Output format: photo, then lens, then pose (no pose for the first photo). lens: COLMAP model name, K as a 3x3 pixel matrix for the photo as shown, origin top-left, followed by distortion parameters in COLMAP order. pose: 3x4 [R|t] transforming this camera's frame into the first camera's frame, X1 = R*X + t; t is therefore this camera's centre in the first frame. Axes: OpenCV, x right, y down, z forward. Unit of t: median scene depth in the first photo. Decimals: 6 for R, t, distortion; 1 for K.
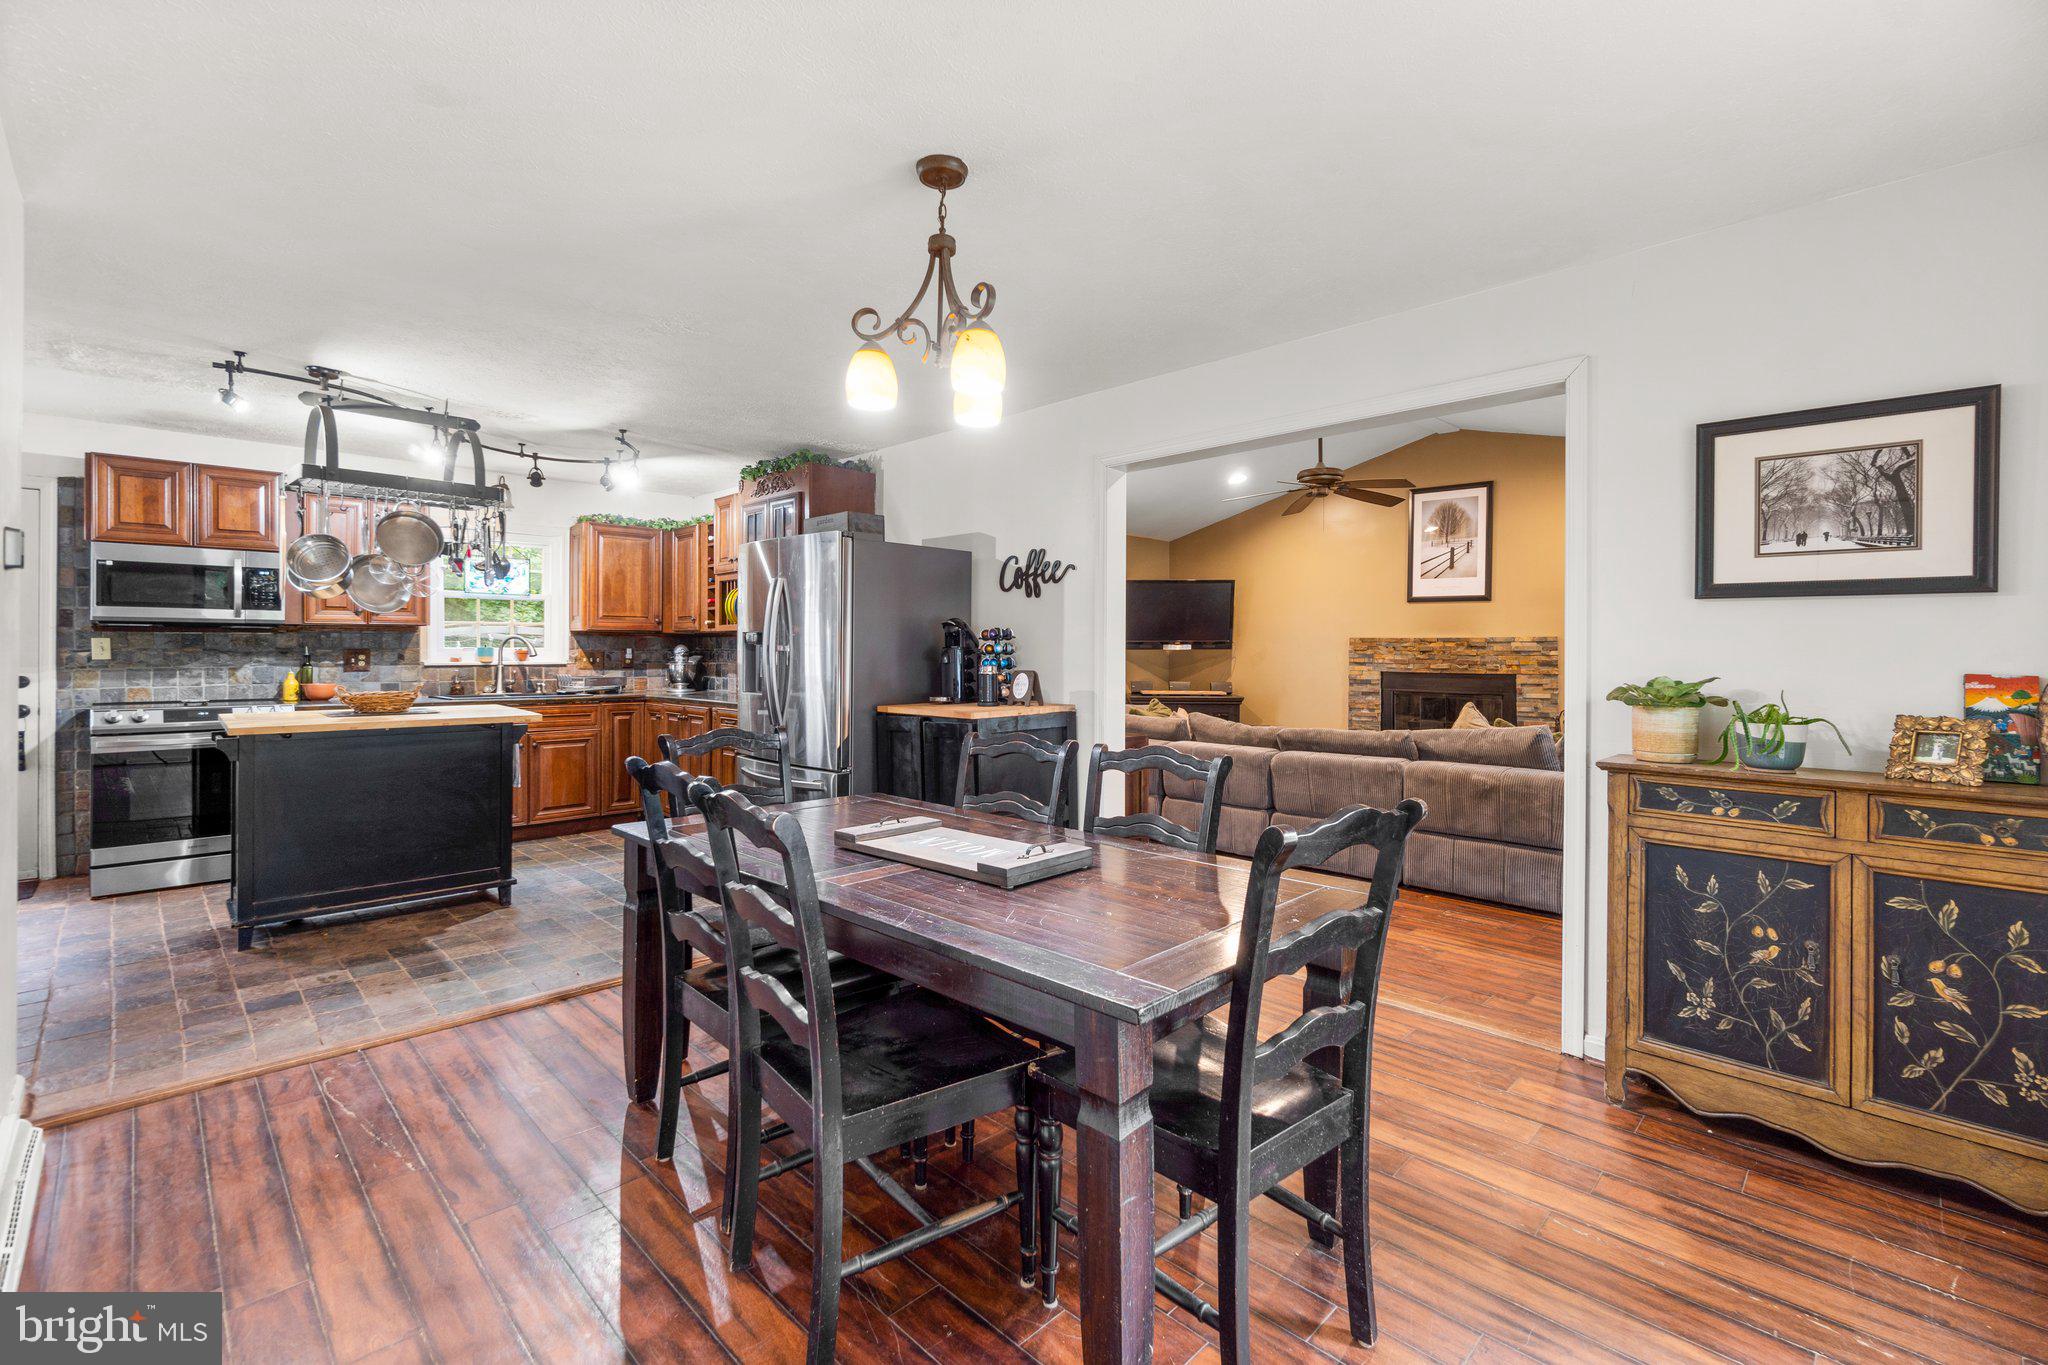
lens RADIAL K [[884.4, 0, 1025.3], [0, 884.4, 663.8], [0, 0, 1]] dist [-0.001646, 0.000137]
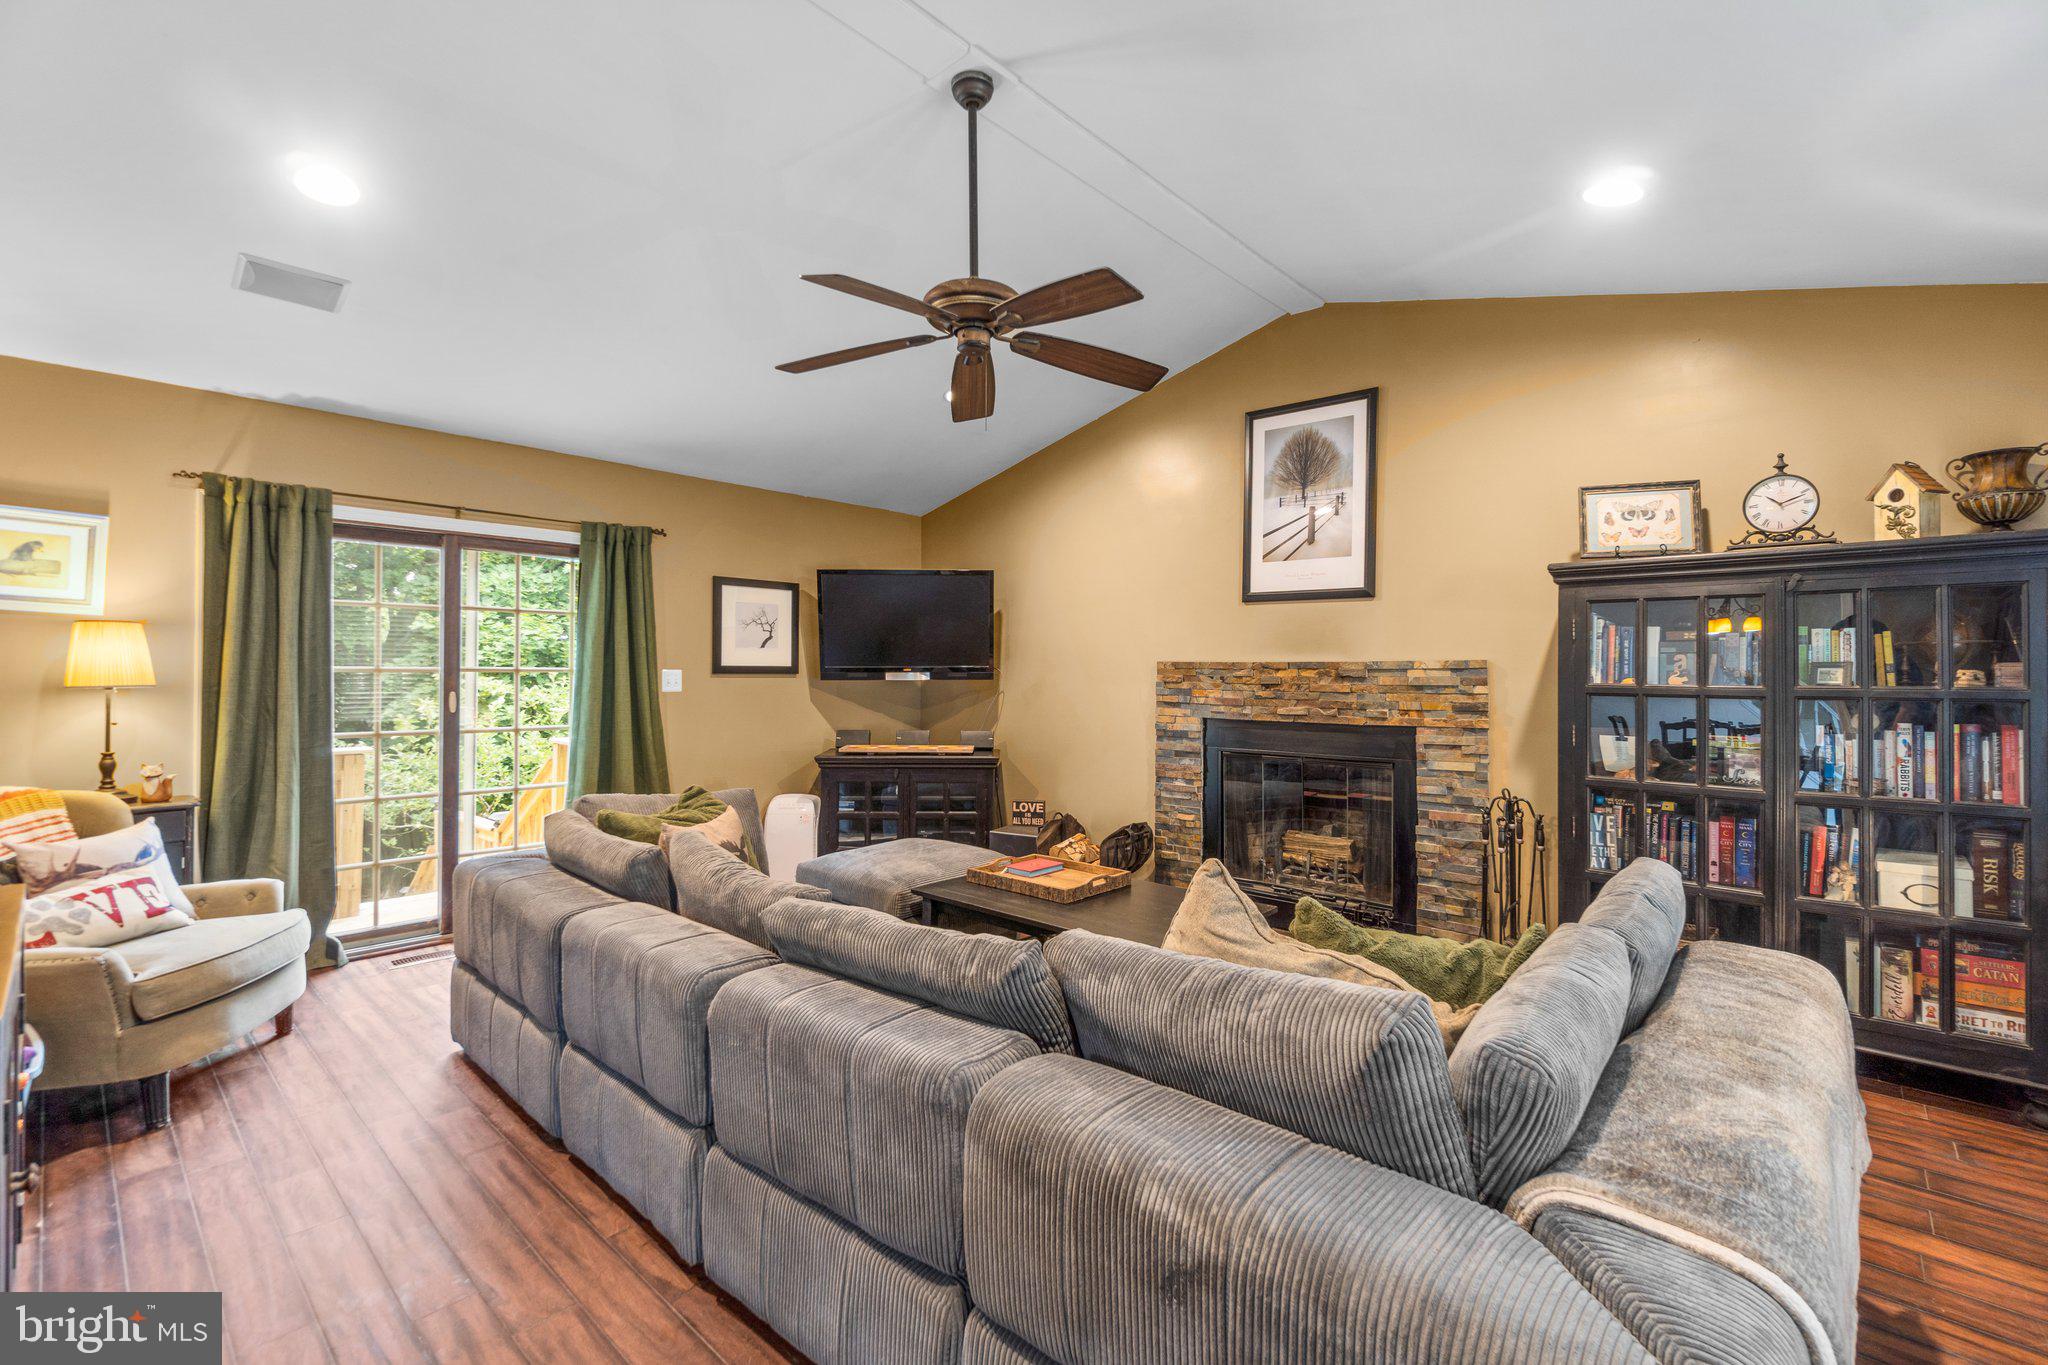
lens RADIAL K [[884.4, 0, 1023.0], [0, 884.4, 682.9], [0, 0, 1]] dist [-0.001646, 0.000137]
pose [[0.998808, 0.000560, 0.048816, 0.266574], [-0.000284, 0.999984, -0.005656, -0.012386], [-0.048818, 0.005636, 0.998792, 0.431859]]
